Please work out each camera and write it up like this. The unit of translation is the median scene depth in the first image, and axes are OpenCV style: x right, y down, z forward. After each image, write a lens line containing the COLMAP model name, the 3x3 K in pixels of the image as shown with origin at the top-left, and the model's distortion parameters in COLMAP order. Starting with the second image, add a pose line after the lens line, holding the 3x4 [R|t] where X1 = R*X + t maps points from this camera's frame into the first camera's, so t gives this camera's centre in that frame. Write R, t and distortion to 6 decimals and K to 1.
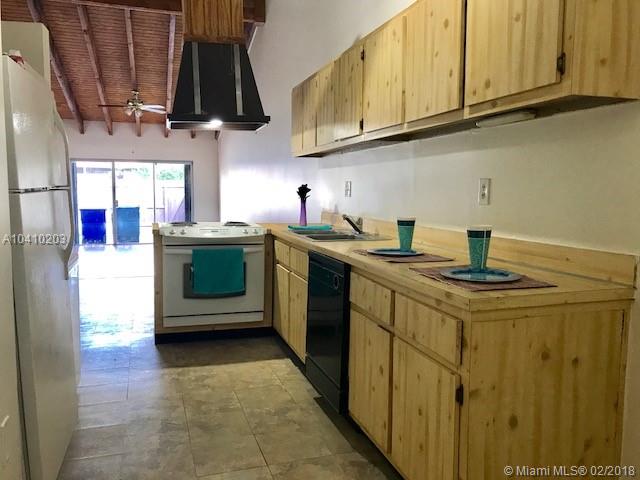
lens RADIAL K [[493.3, 0, 320.0], [0, 493.3, 240.0], [0, 0, 1]] dist [-0.033161, 0.001152]
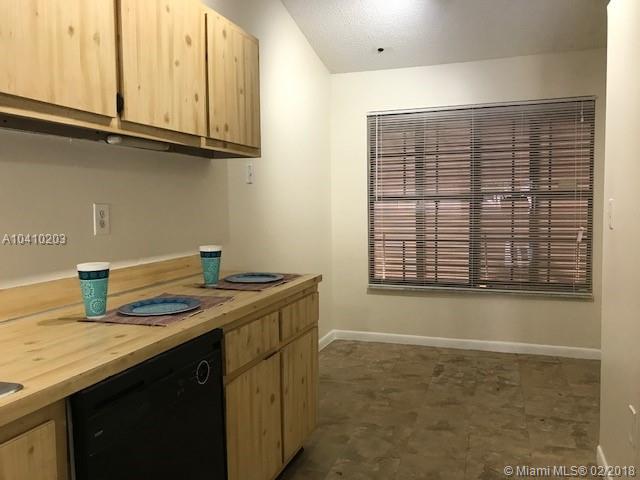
lens RADIAL K [[493.3, 0, 320.0], [0, 493.3, 240.0], [0, 0, 1]] dist [-0.033161, 0.001152]
pose [[-0.782899, -0.043064, 0.620657, -0.548846], [0.070384, 0.985066, 0.157131, -0.196546], [-0.618155, 0.166702, -0.768176, 1.651164]]
